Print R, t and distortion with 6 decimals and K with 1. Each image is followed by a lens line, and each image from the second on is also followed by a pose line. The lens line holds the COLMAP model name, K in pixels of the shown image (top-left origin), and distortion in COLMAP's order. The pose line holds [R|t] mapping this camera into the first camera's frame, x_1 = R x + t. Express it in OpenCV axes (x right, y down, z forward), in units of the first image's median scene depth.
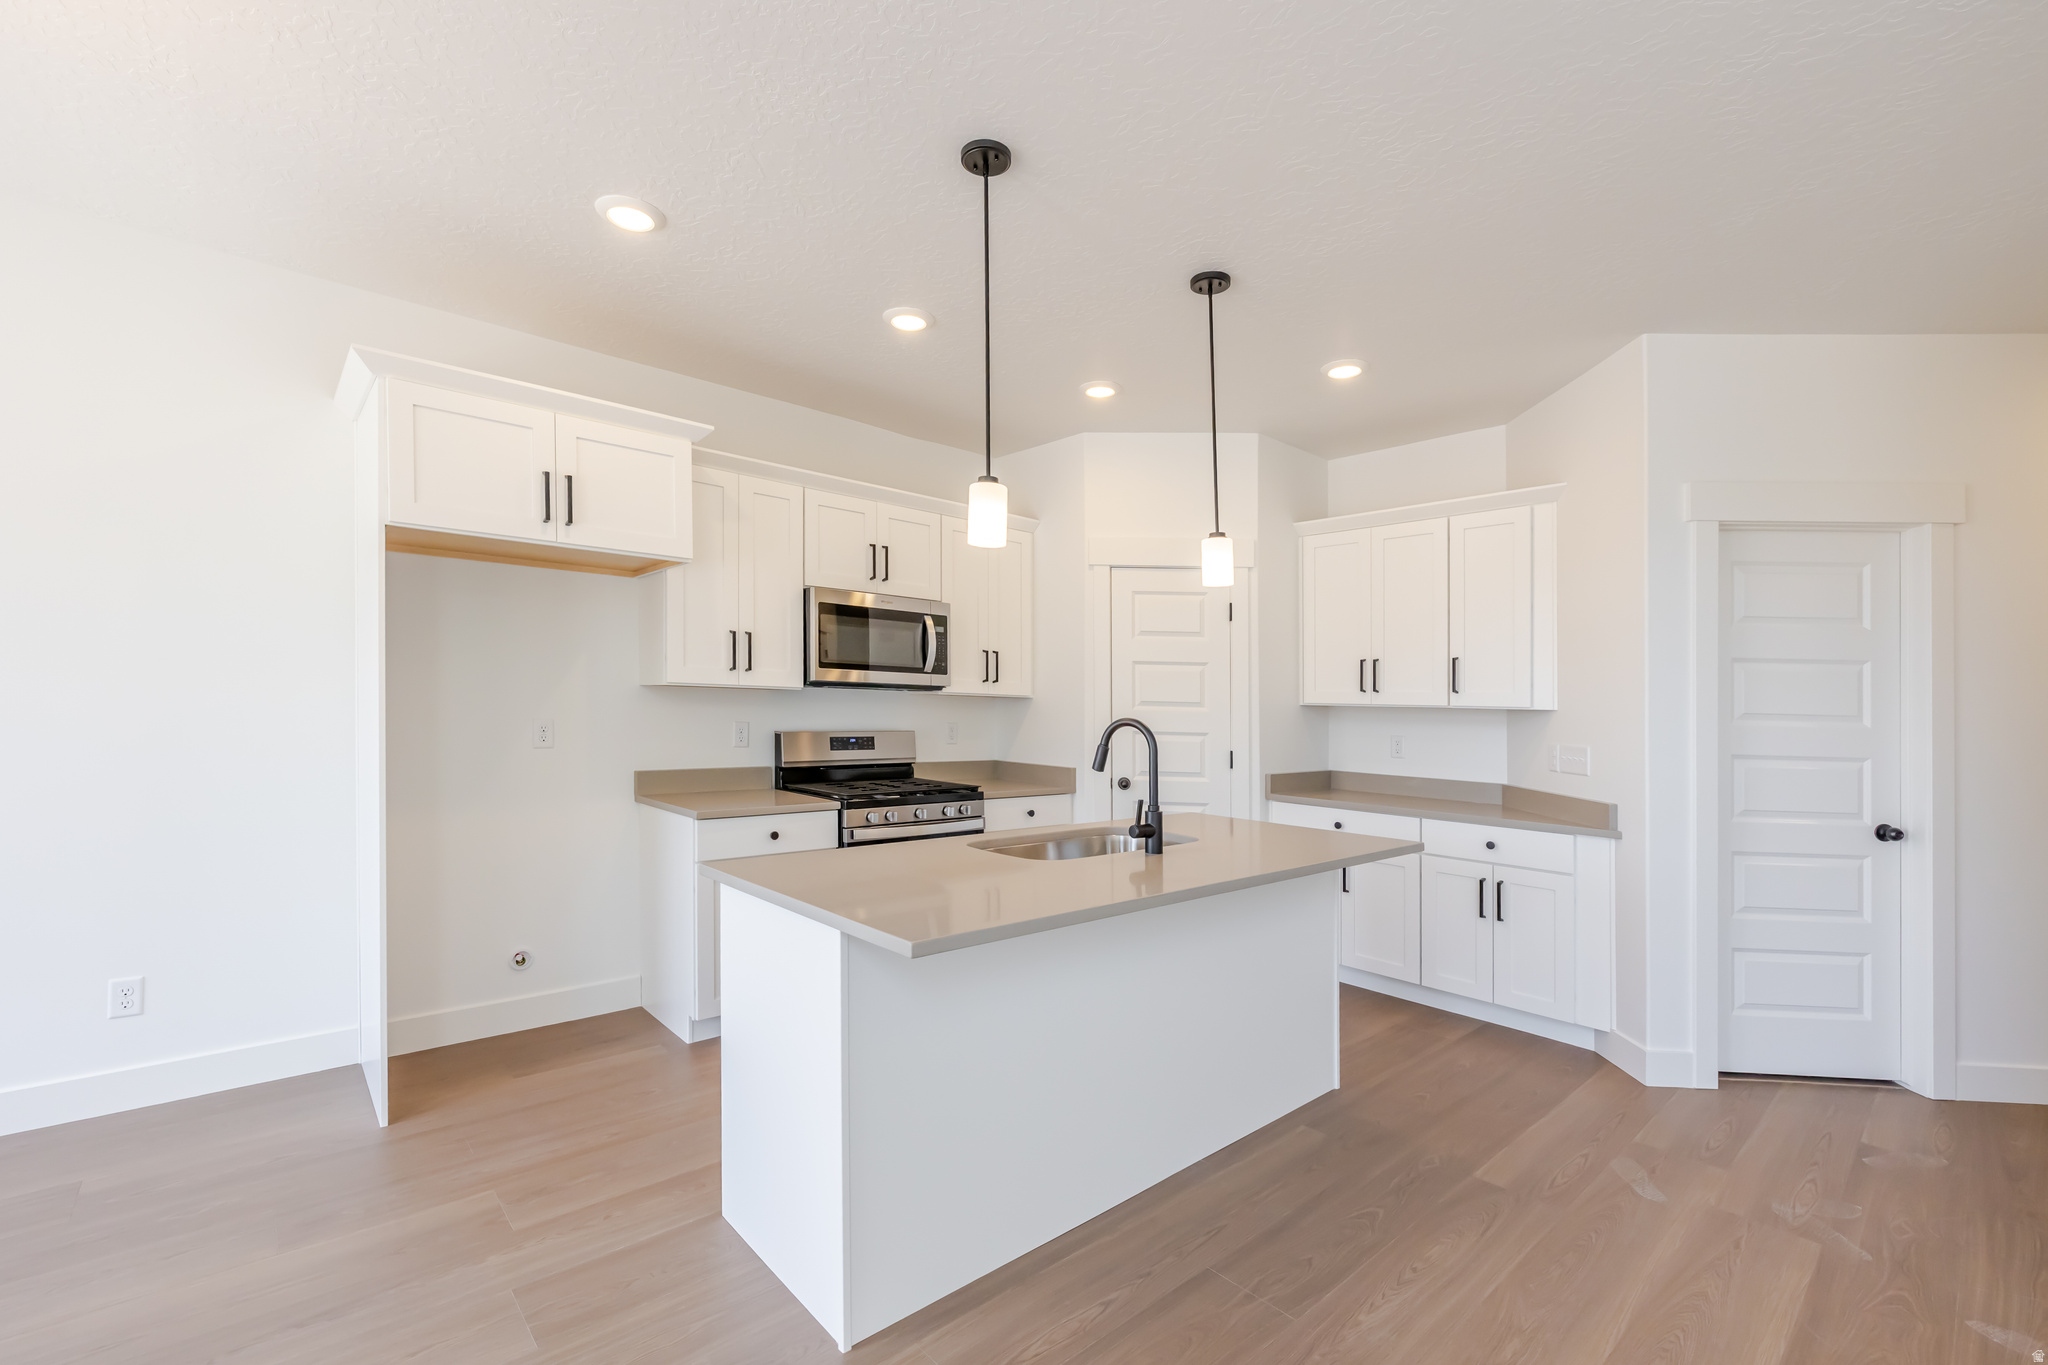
lens RADIAL K [[875.4, 0, 1010.8], [0, 875.4, 724.4], [0, 0, 1]] dist [0.001497, 0.000104]
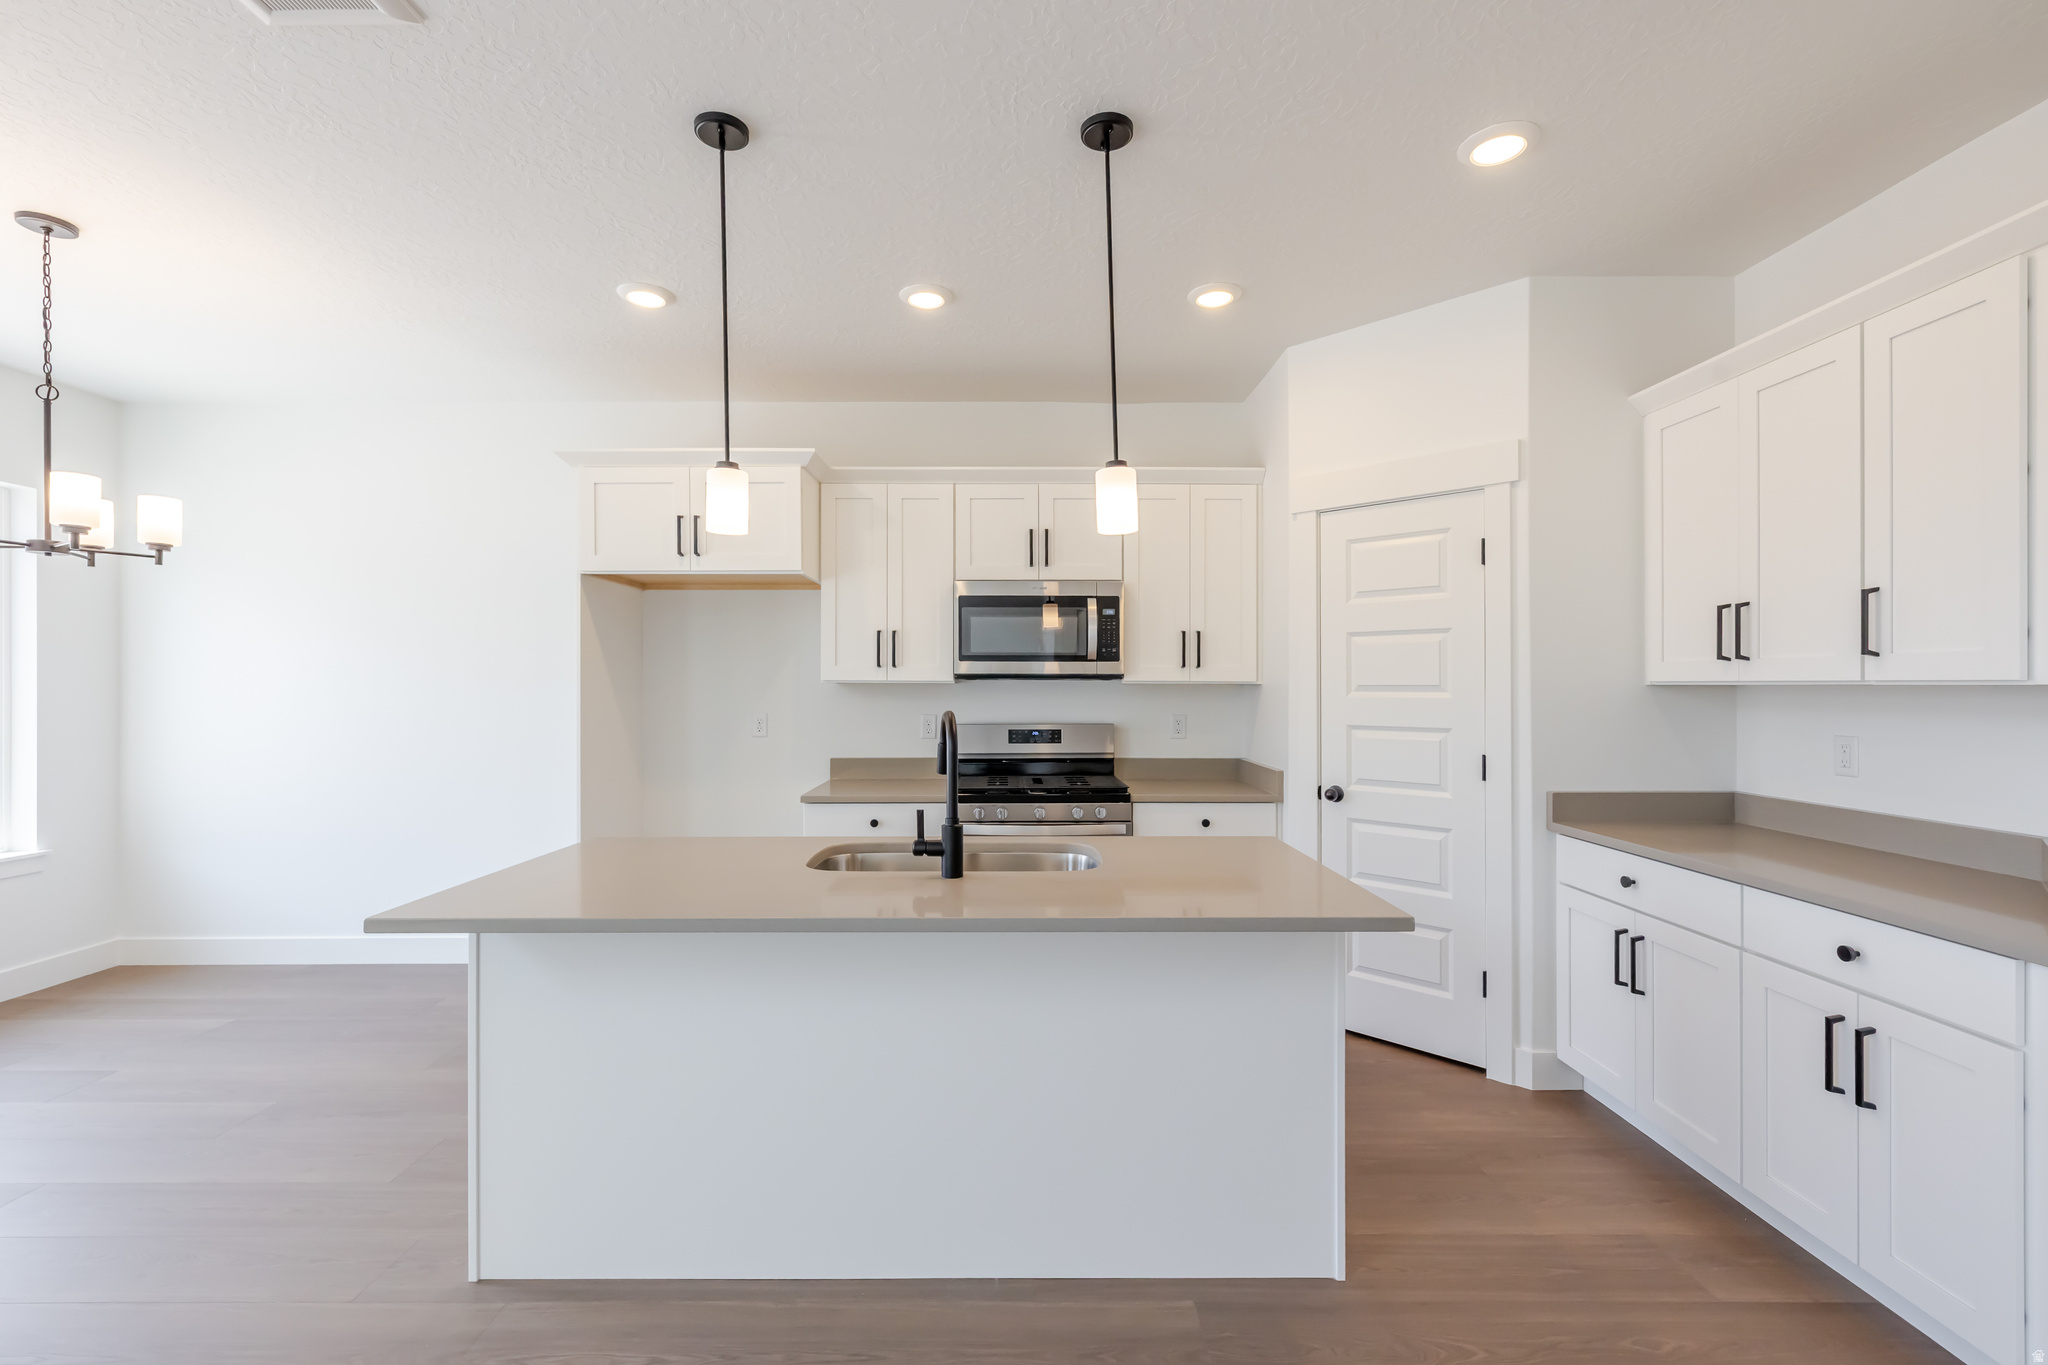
lens RADIAL K [[881.6, 0, 1014.6], [0, 881.6, 711.1], [0, 0, 1]] dist [0.001587, 0.000342]
pose [[0.754049, -0.004636, -0.656802, 0.494616], [0.002147, 0.999987, -0.004593, -0.002063], [0.656815, 0.002054, 0.754049, 0.277906]]
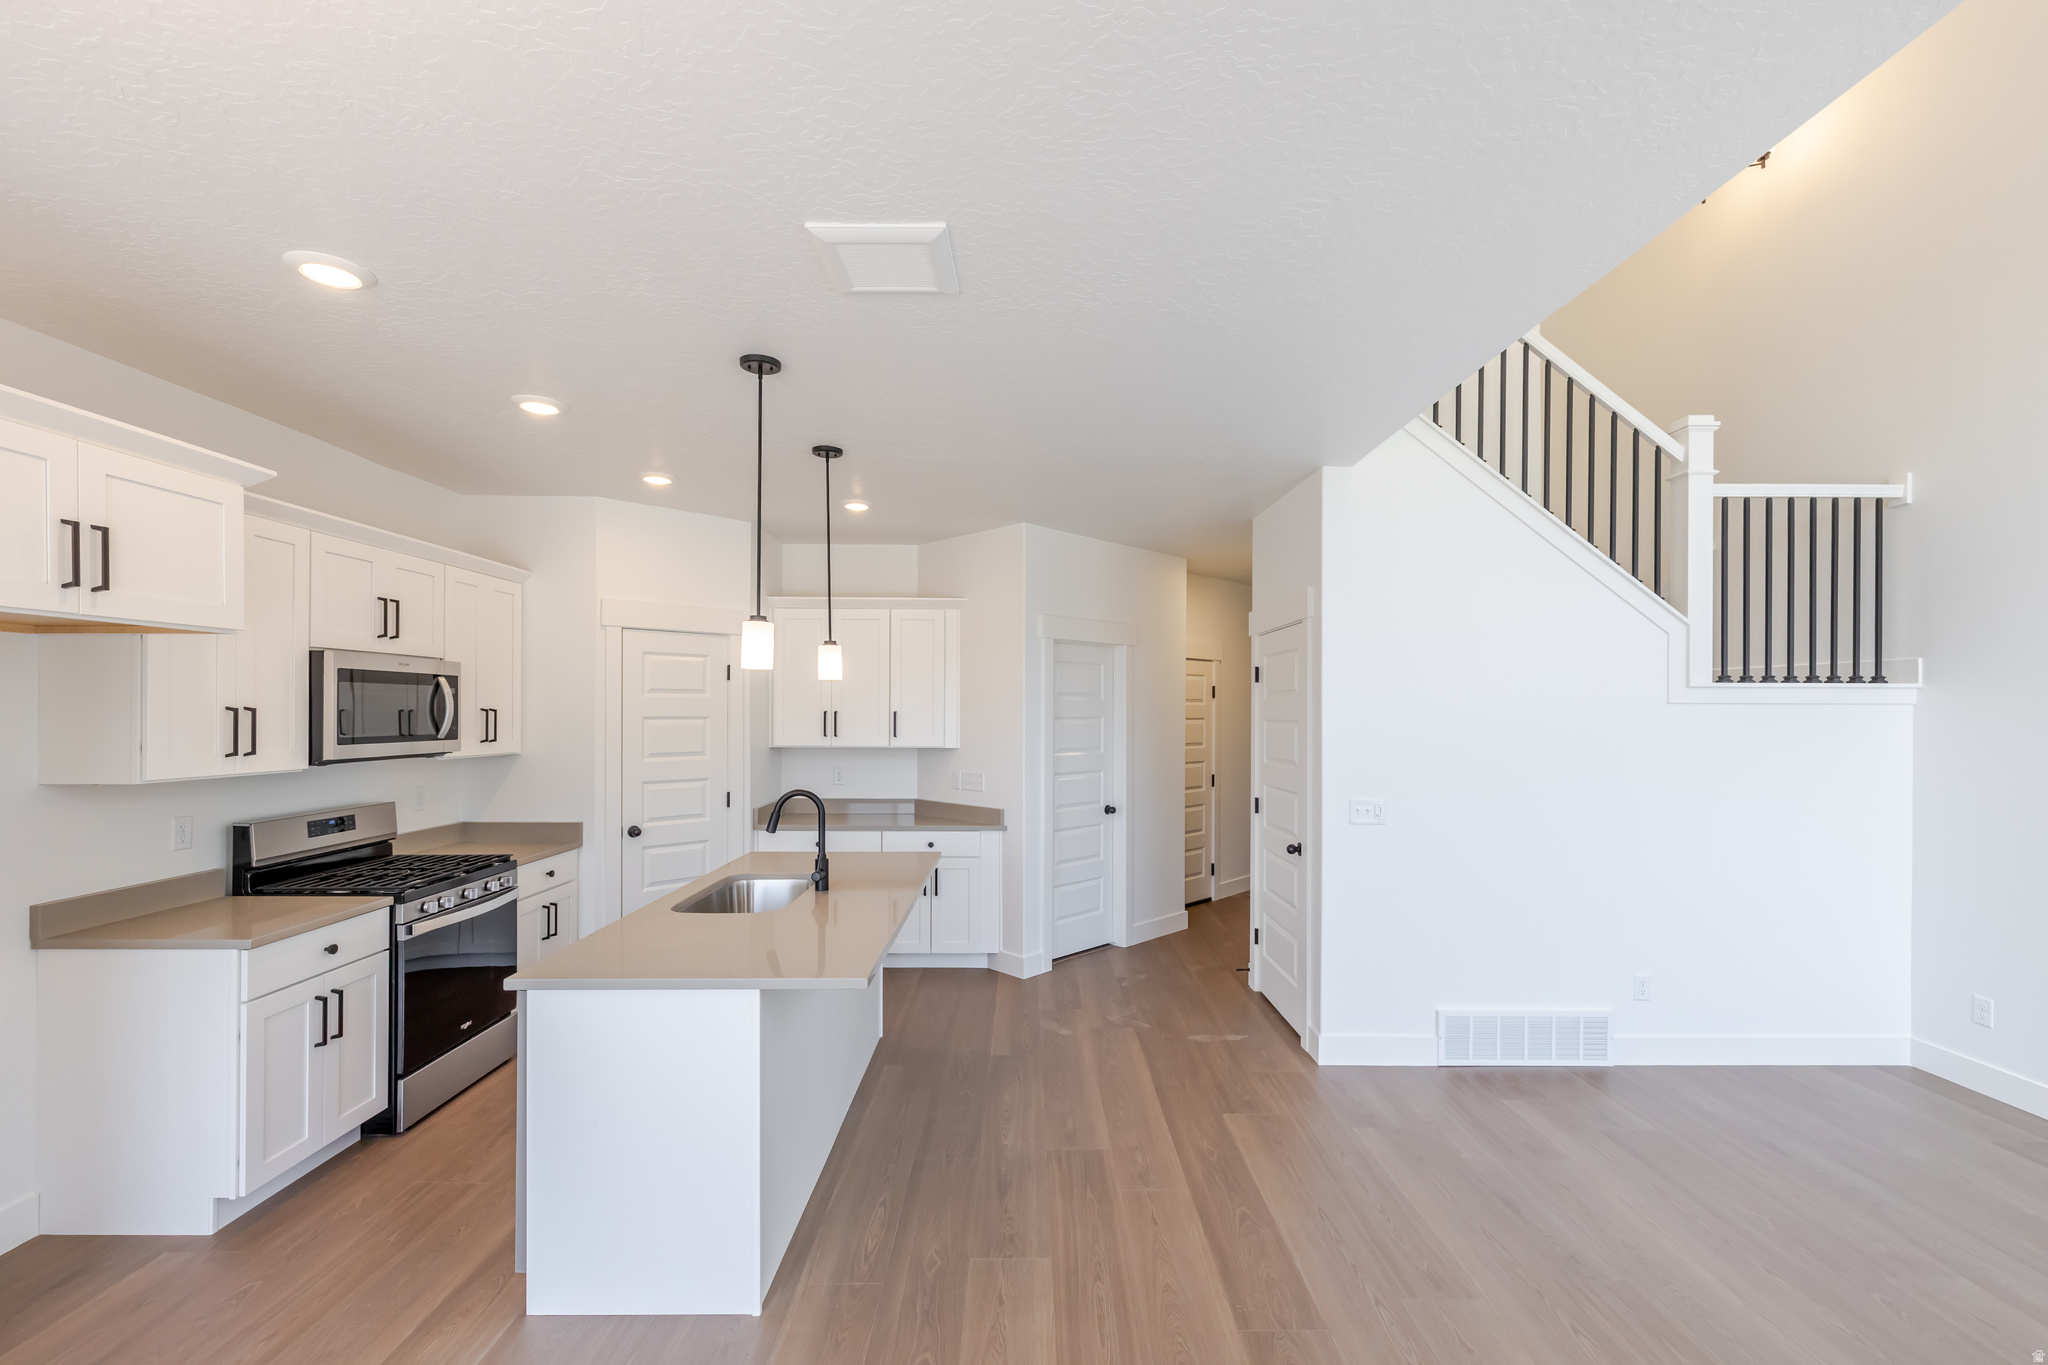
lens RADIAL K [[881.0, 0, 1037.8], [0, 881.0, 708.2], [0, 0, 1]] dist [0.000838, -0.000366]
pose [[0.648524, -0.019451, 0.760945, -0.429673], [0.030086, 0.999547, -0.000092, -0.079300], [-0.760599, 0.022953, 0.648816, -0.084204]]
